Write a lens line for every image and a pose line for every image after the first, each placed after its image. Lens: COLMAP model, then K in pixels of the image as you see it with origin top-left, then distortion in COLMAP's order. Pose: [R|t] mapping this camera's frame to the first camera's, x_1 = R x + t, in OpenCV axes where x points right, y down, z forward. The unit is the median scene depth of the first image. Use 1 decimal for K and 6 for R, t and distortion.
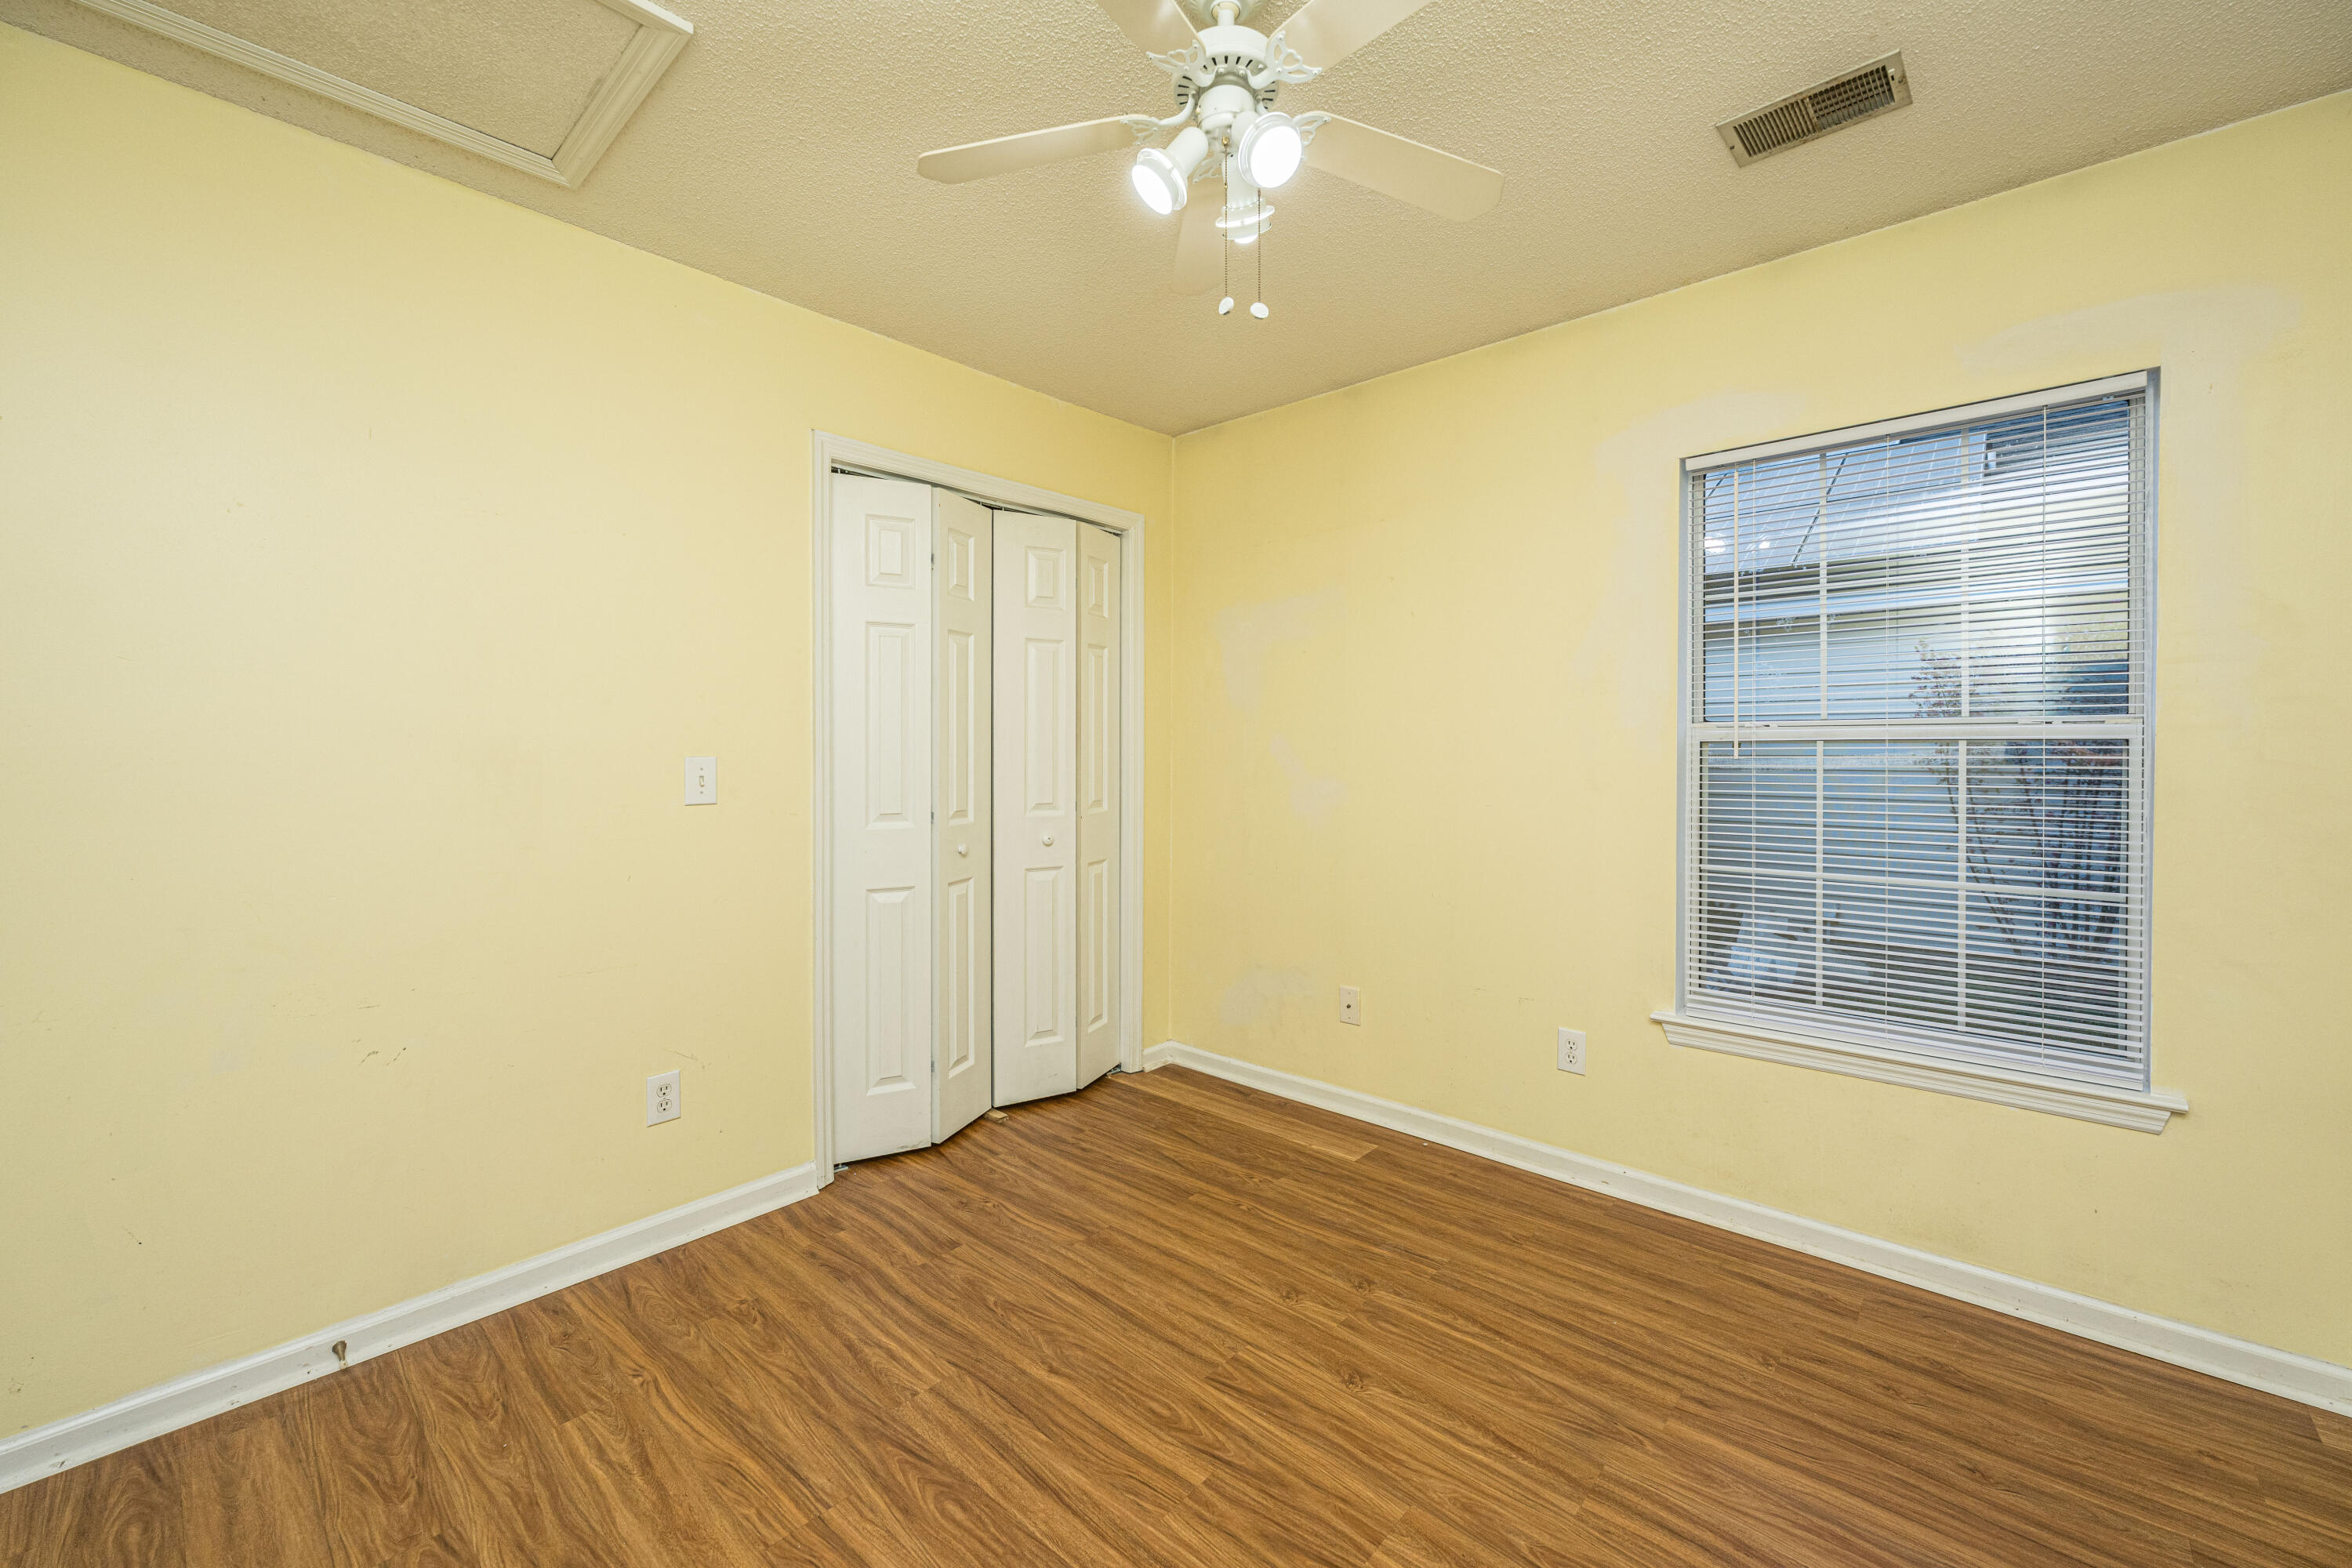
lens RADIAL K [[940.5, 0, 1168.6], [0, 940.5, 754.1], [0, 0, 1]] dist [-0.002354, 0.000037]
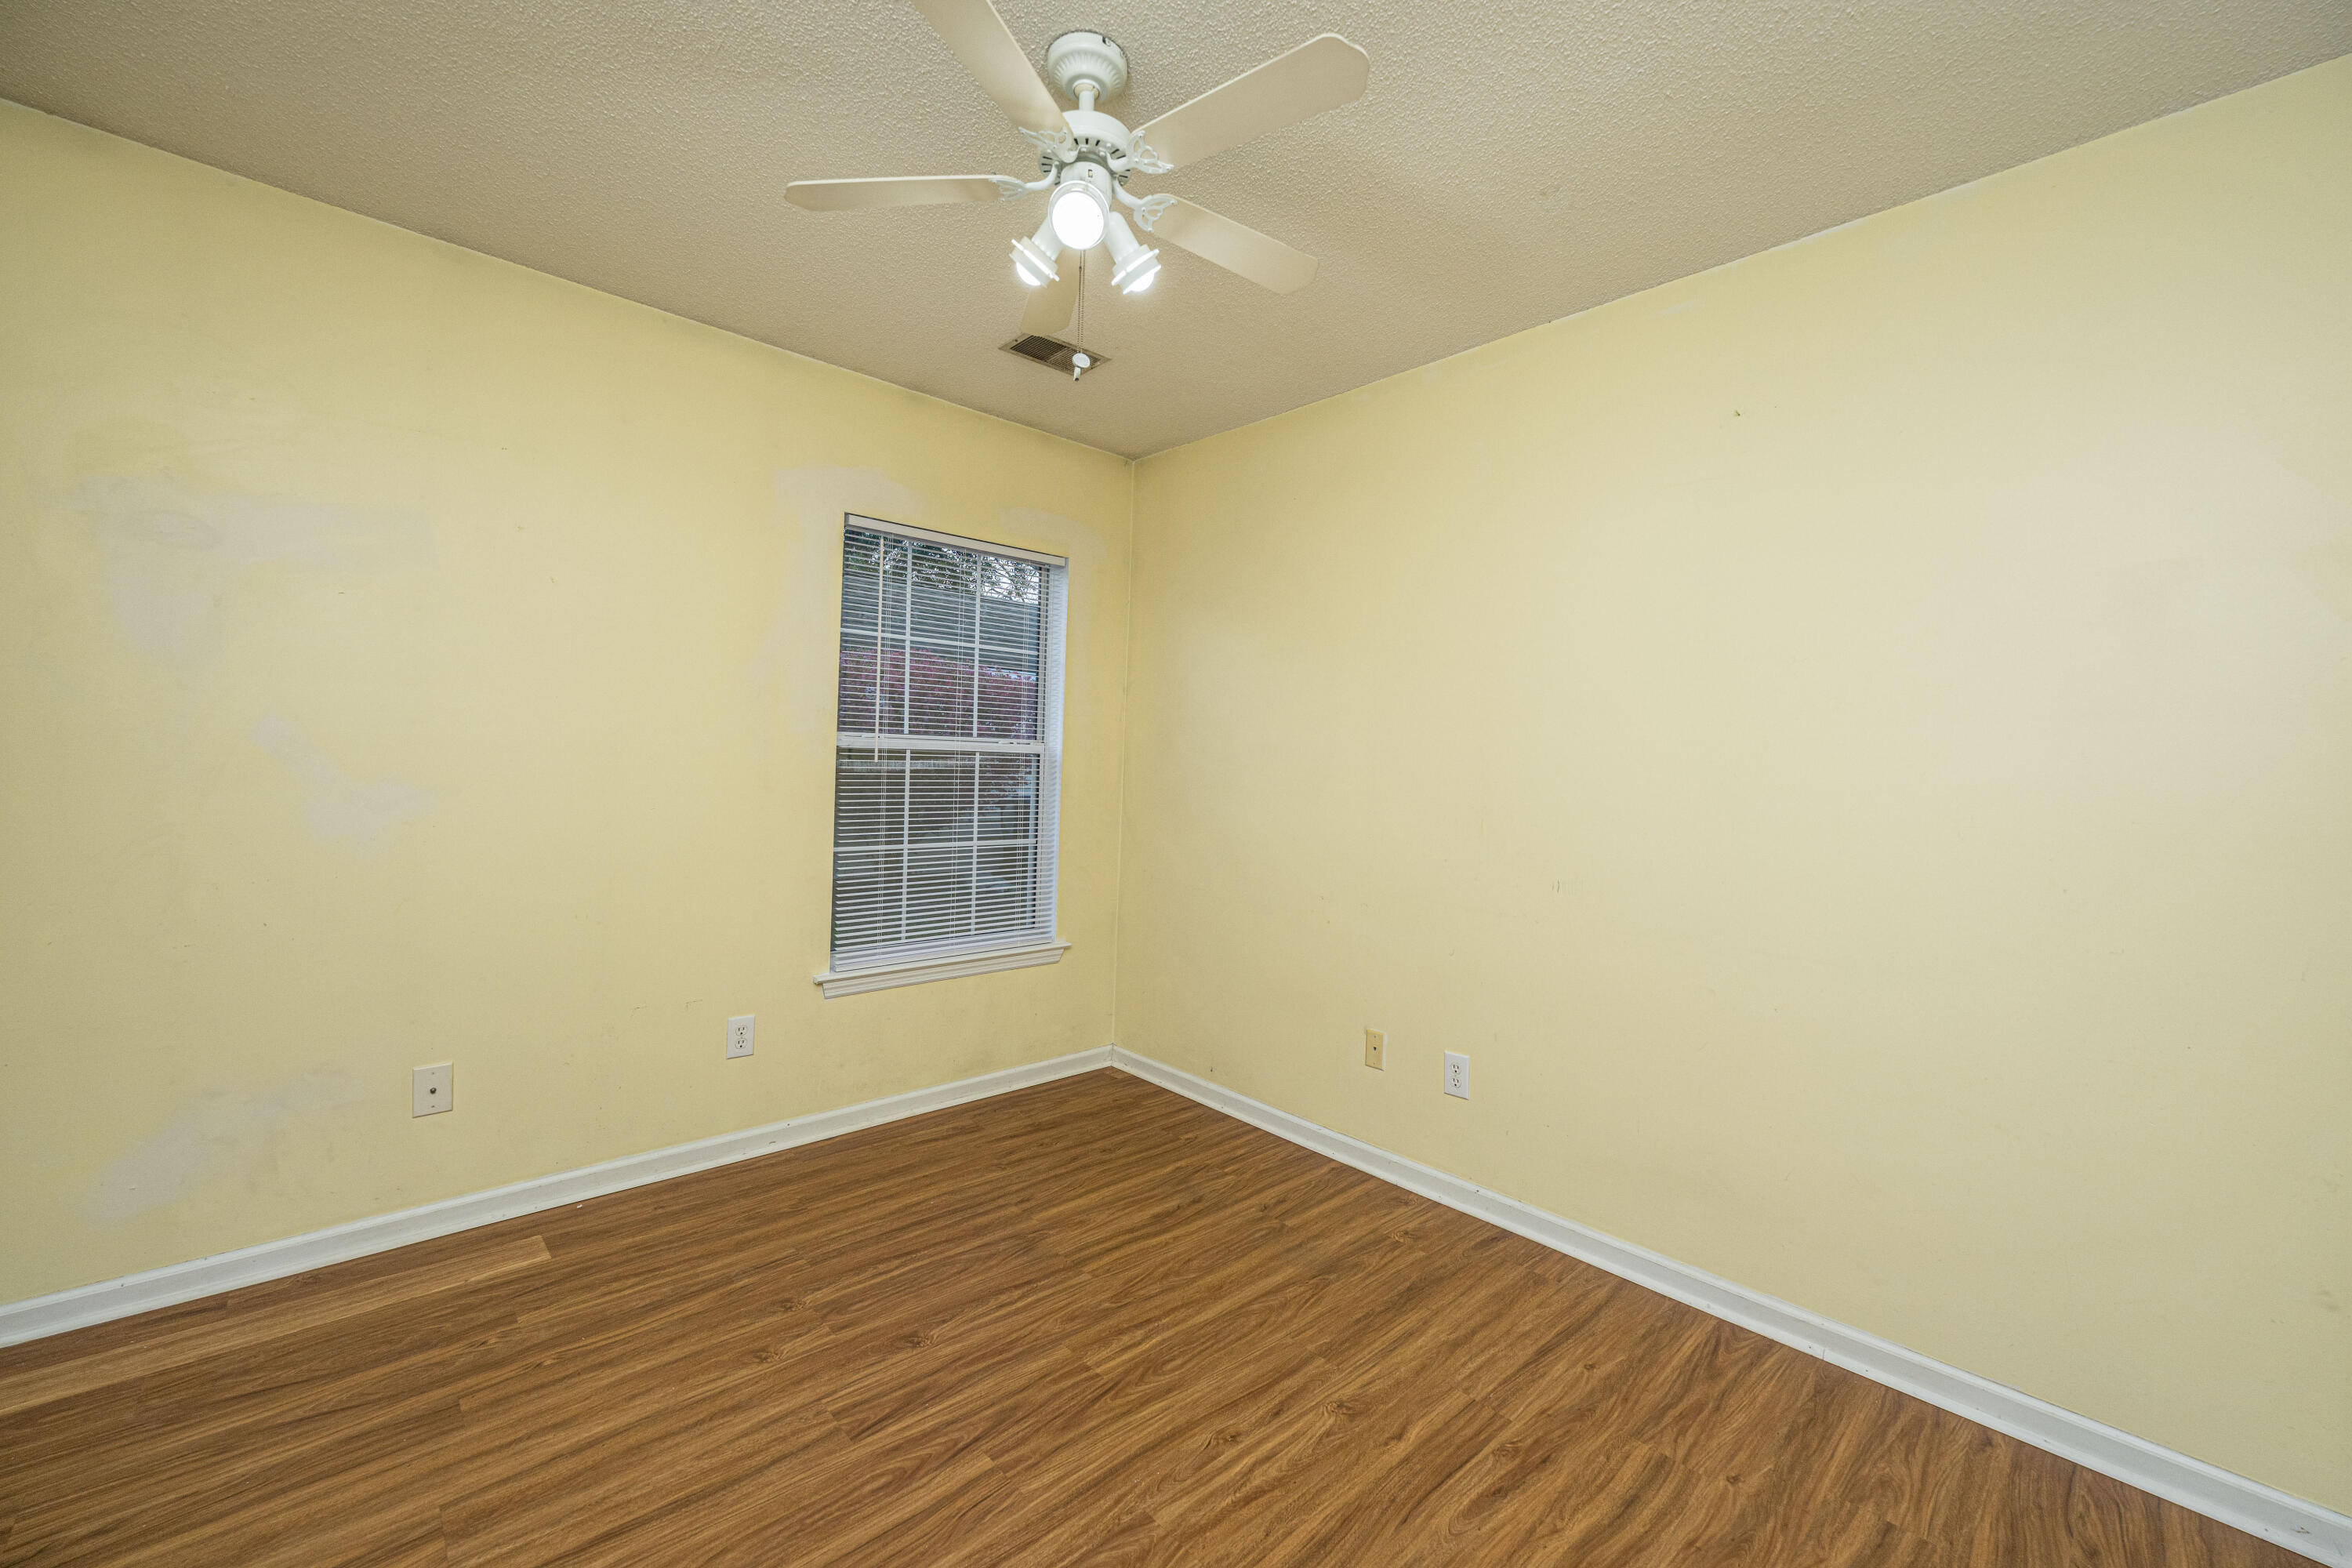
lens RADIAL K [[940.5, 0, 1170.7], [0, 940.5, 786.3], [0, 0, 1]] dist [-0.002354, 0.000037]
pose [[0.088517, -0.022158, 0.995828, -0.743659], [-0.022403, 0.999455, 0.024230, -0.002689], [-0.995823, -0.024454, 0.087972, 0.558889]]
